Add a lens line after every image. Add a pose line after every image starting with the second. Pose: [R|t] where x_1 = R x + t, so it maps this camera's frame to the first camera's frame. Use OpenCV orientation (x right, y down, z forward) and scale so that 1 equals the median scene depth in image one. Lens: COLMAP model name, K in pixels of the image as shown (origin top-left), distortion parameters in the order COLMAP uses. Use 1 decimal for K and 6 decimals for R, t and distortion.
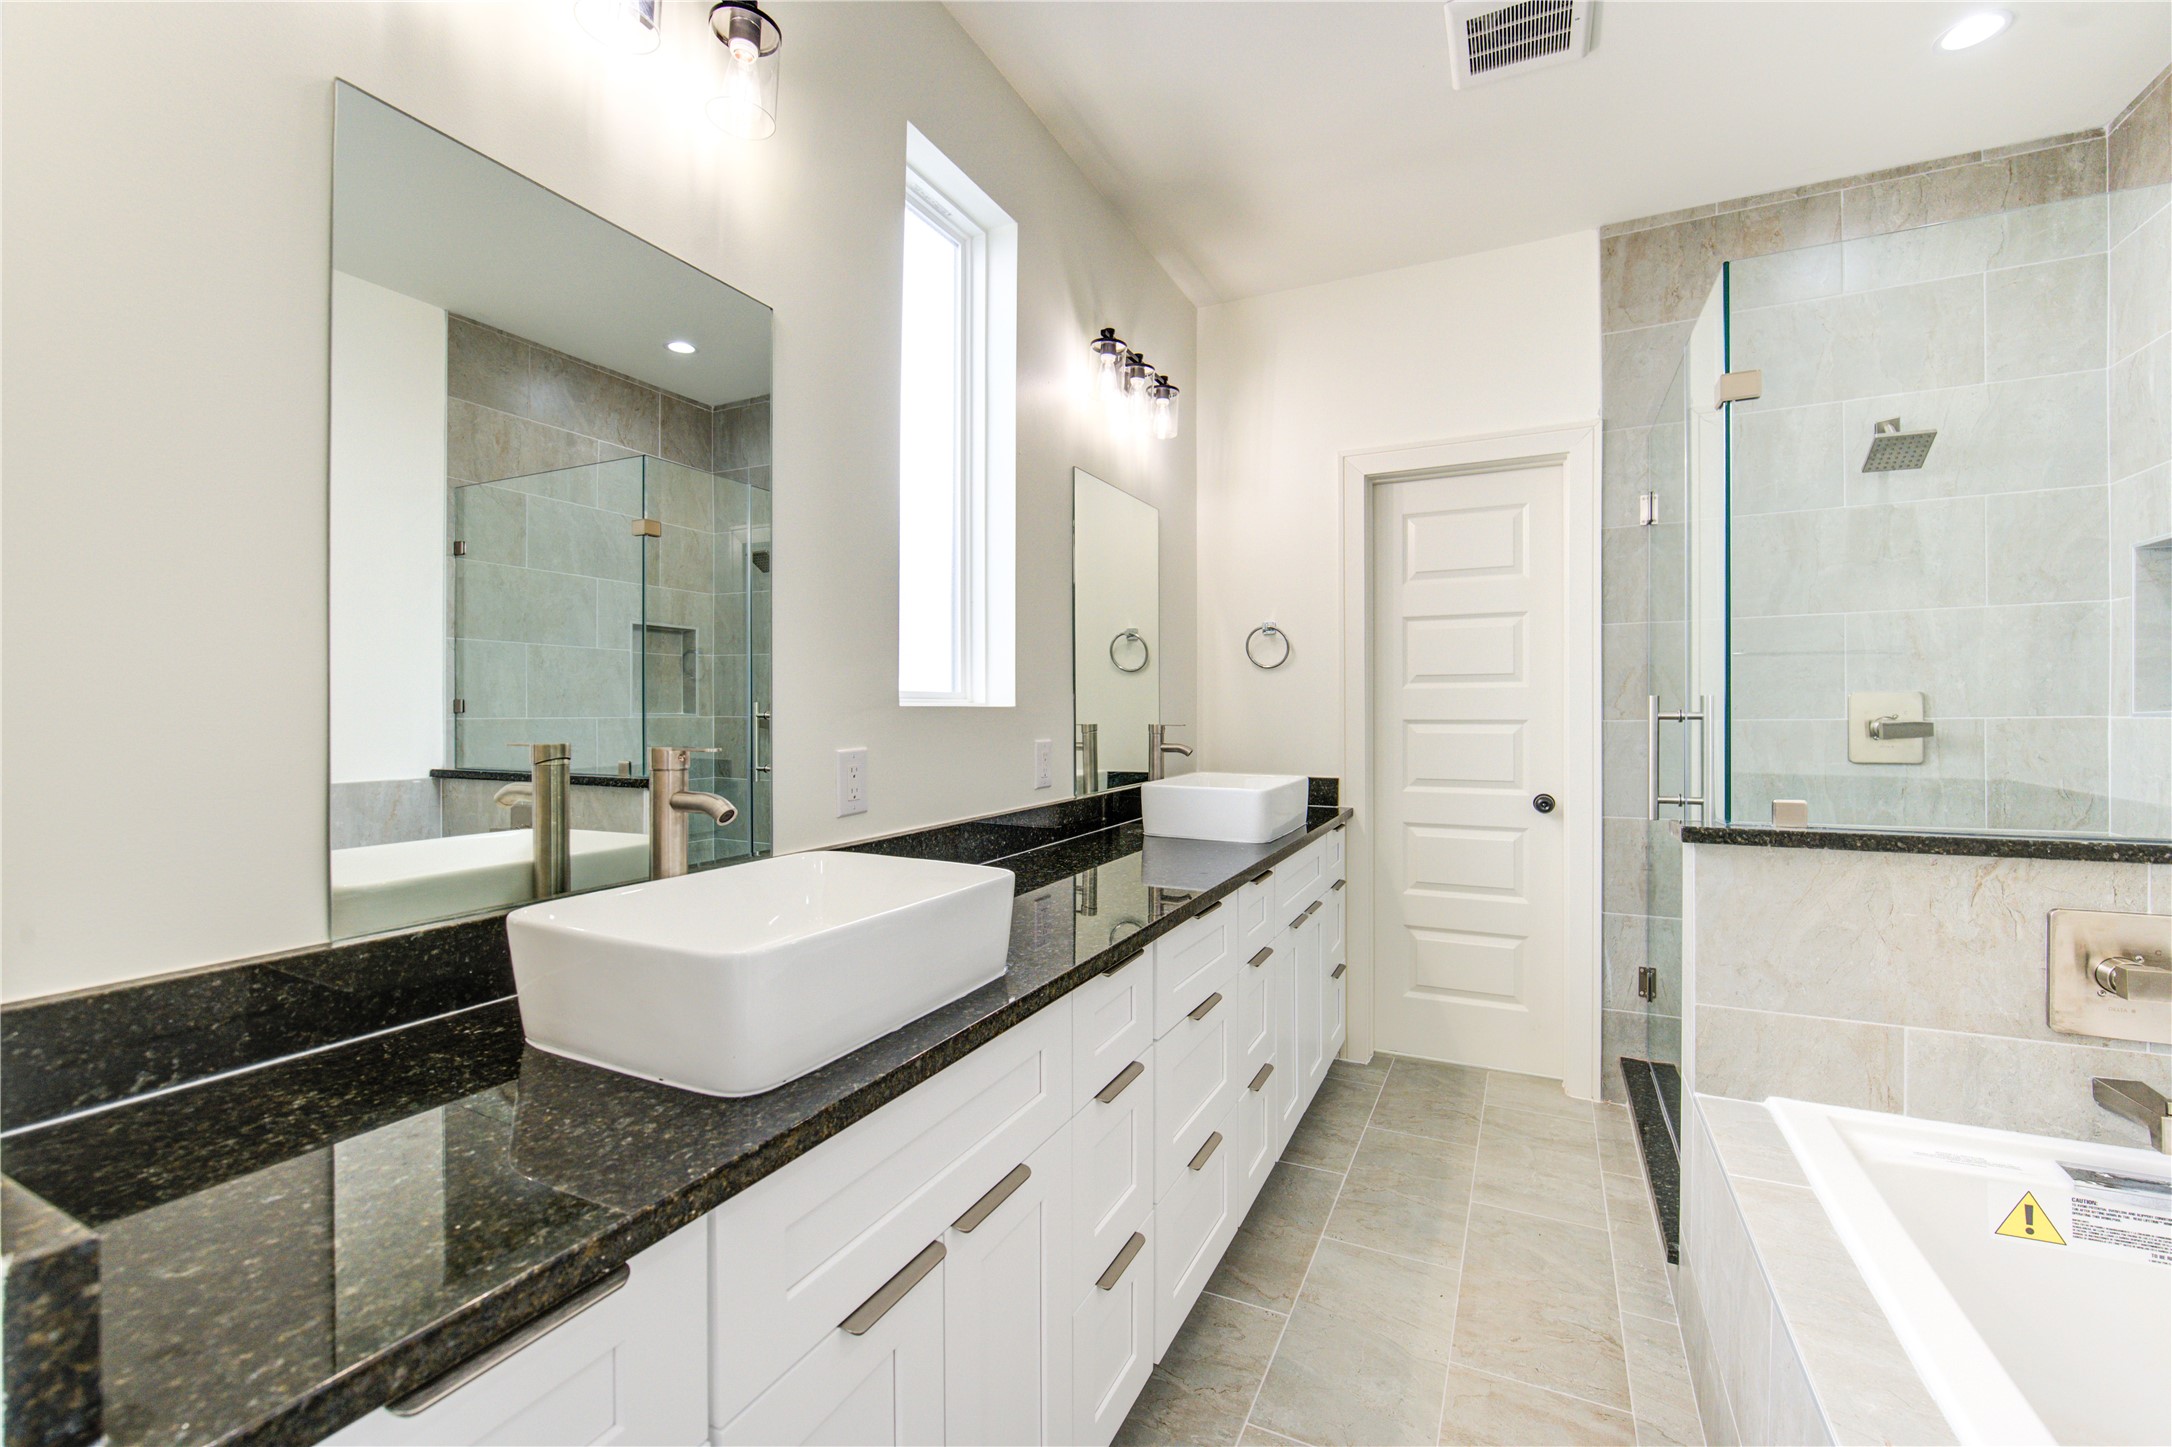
lens RADIAL K [[913.8, 0, 1089.7], [0, 913.8, 711.2], [0, 0, 1]] dist [-0.013201, -0.000653]
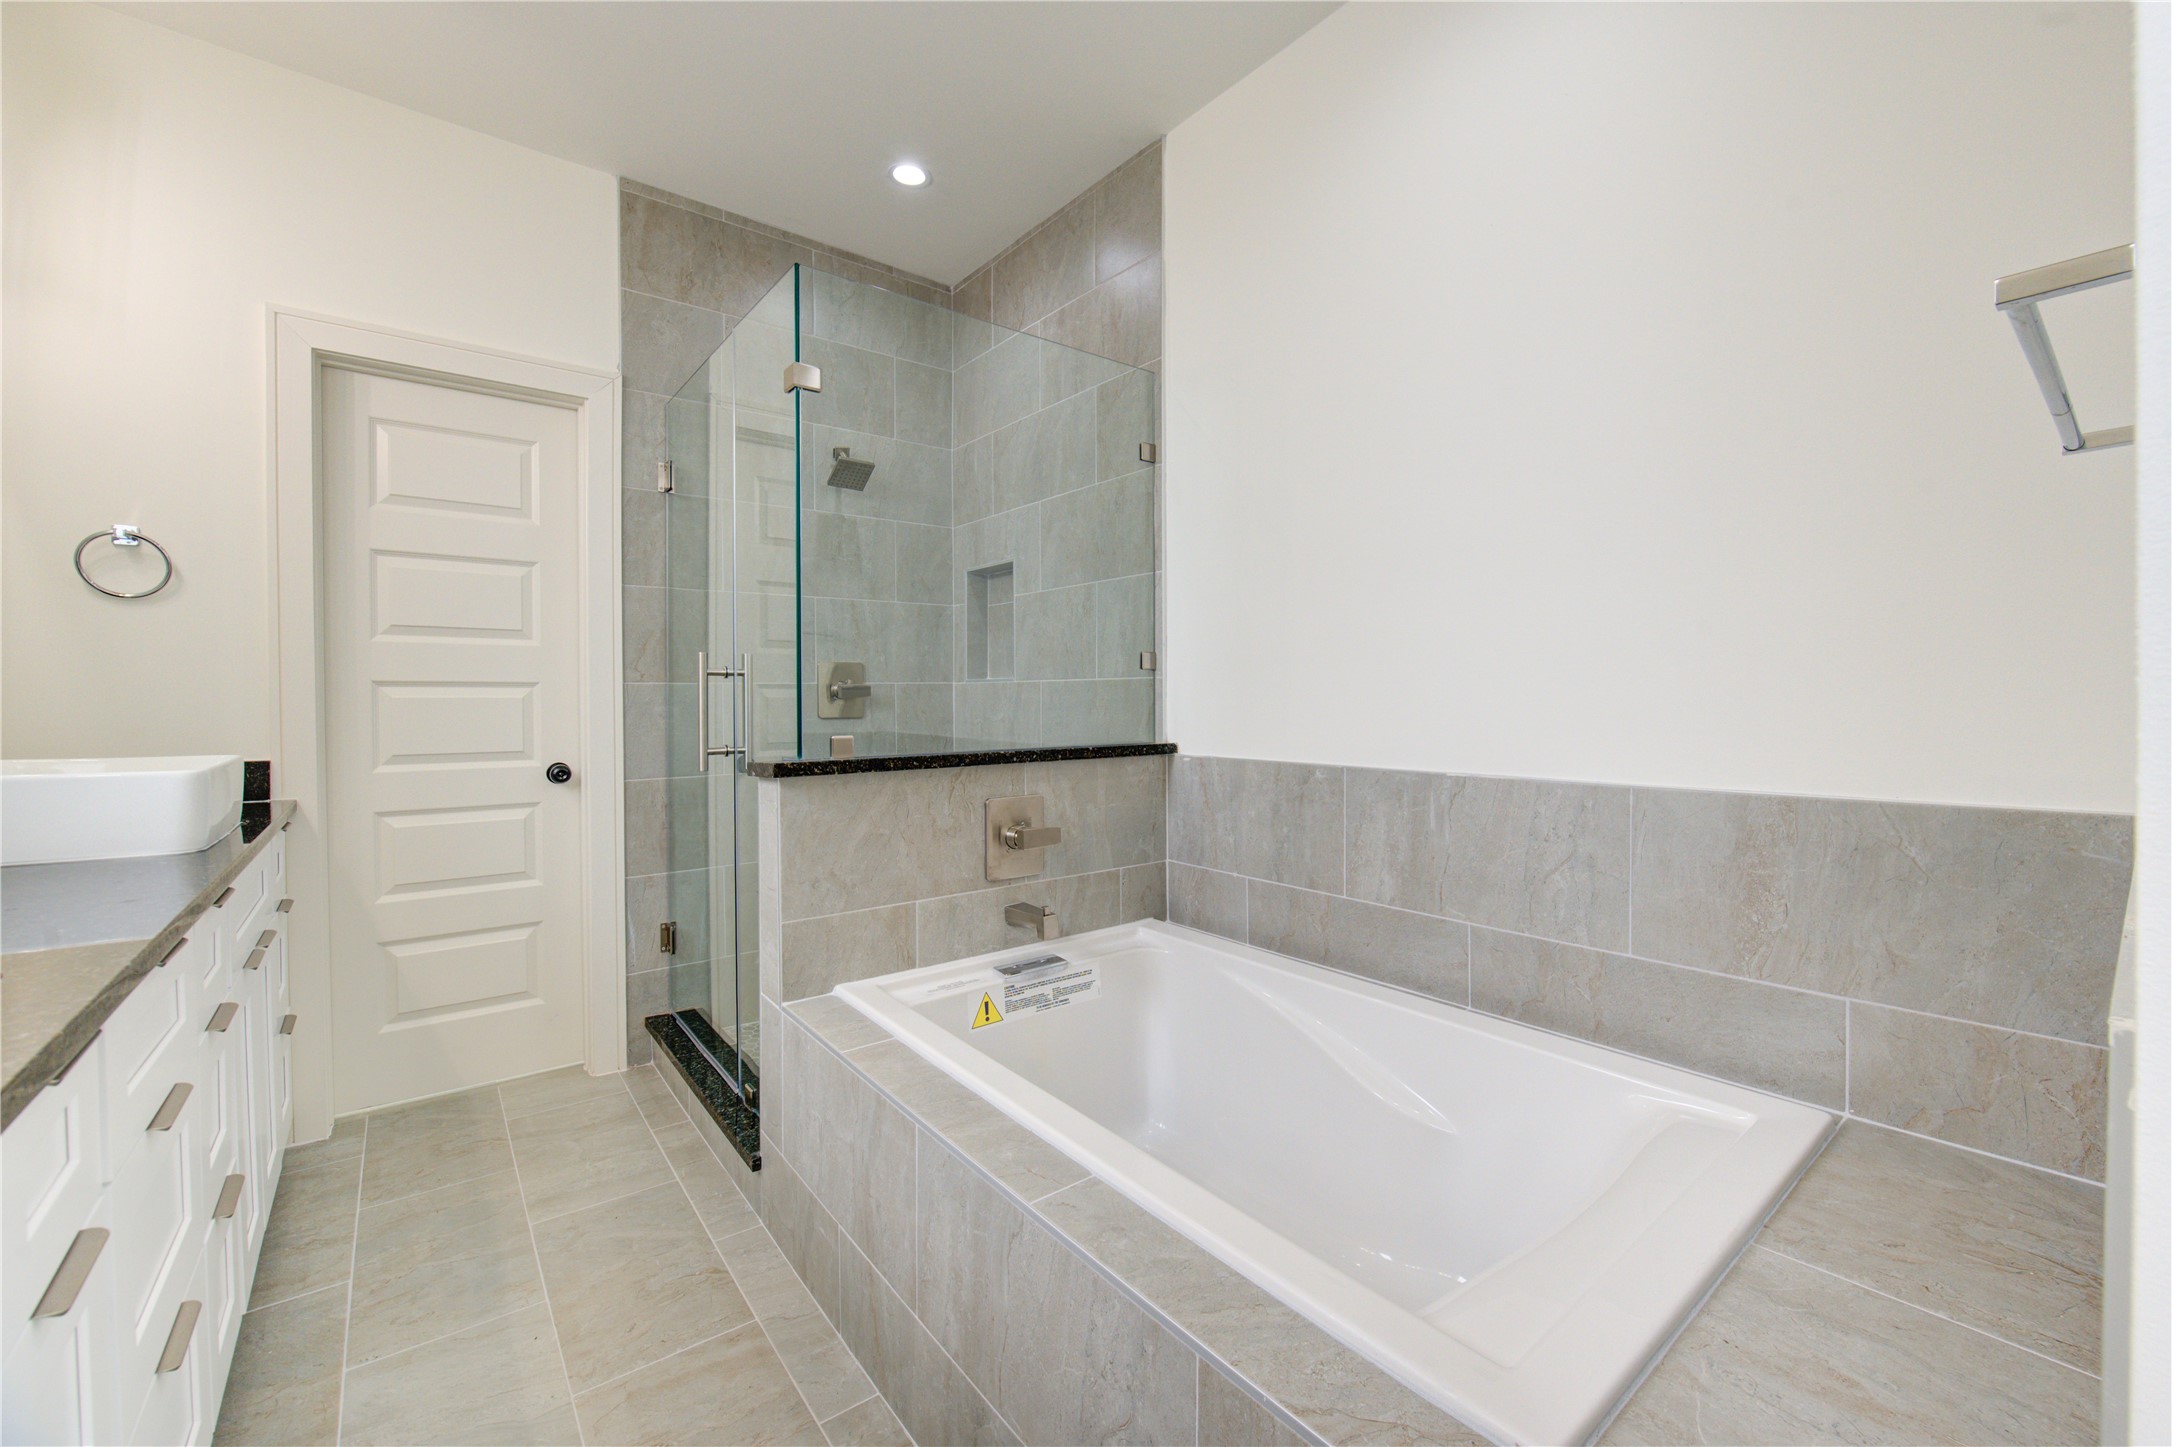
lens RADIAL K [[890.6, 0, 1141.2], [0, 890.6, 715.1], [0, 0, 1]] dist [-0.001526, -0.008833]
pose [[0.399531, -0.017239, 0.916558, -0.103638], [0.007308, 0.999851, 0.015620, 0.037271], [-0.916691, 0.000457, 0.399597, 0.111065]]
